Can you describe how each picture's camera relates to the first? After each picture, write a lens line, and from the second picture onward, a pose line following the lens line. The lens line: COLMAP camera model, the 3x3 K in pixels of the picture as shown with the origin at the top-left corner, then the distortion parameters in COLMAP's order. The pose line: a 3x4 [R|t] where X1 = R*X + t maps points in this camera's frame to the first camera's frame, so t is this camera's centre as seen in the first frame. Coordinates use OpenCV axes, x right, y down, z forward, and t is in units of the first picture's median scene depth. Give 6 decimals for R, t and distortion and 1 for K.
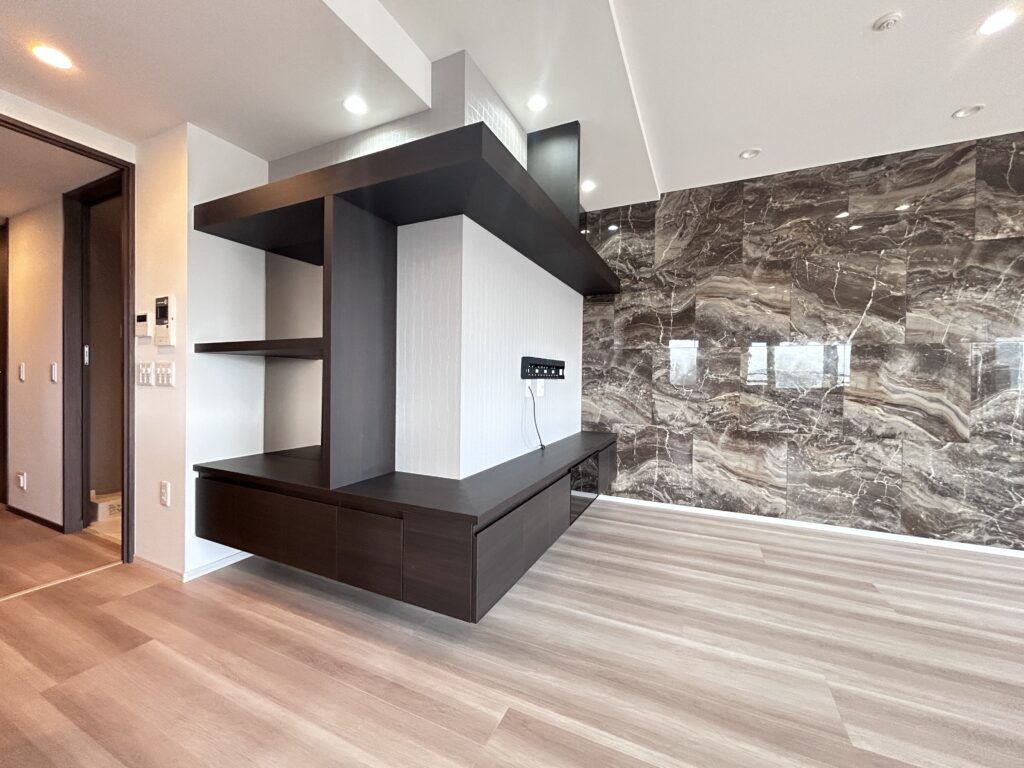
lens RADIAL K [[413.2, 0, 509.2], [0, 413.2, 381.7], [0, 0, 1]] dist [-0.000694, -0.000752]
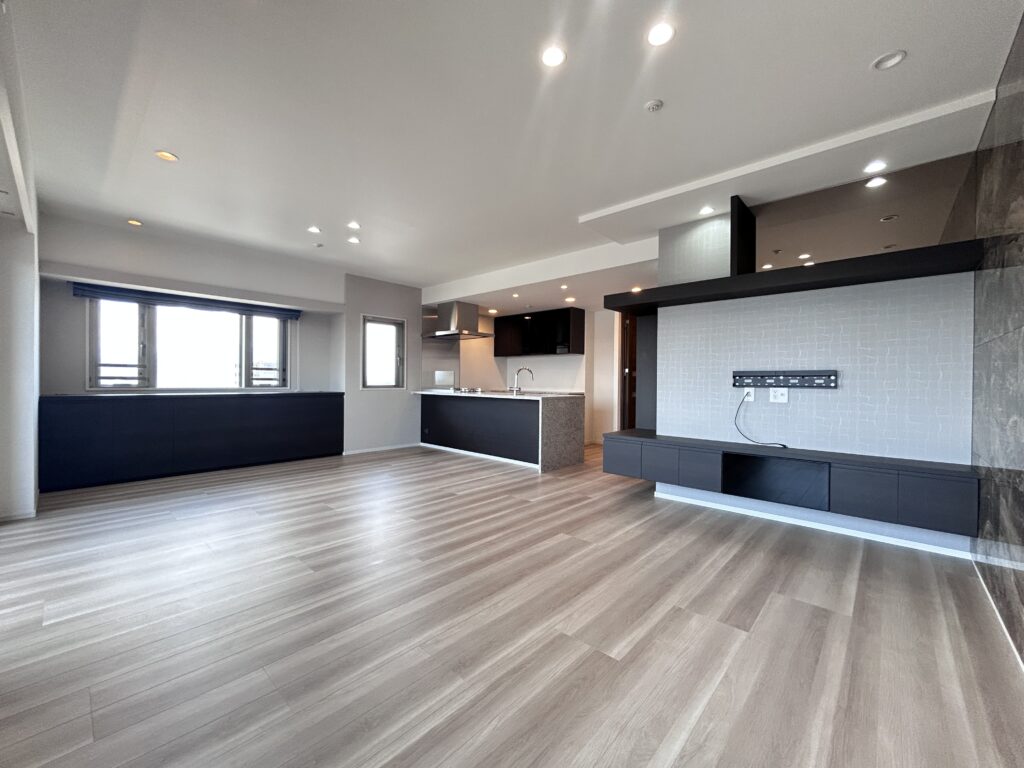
lens RADIAL K [[413.2, 0, 509.4], [0, 413.2, 383.5], [0, 0, 1]] dist [-0.000694, -0.000752]
pose [[-0.285874, -0.006577, -0.958245, 2.084041], [-0.020121, 0.999797, -0.000860, -0.003943], [0.958056, 0.019035, -0.285949, 0.879890]]
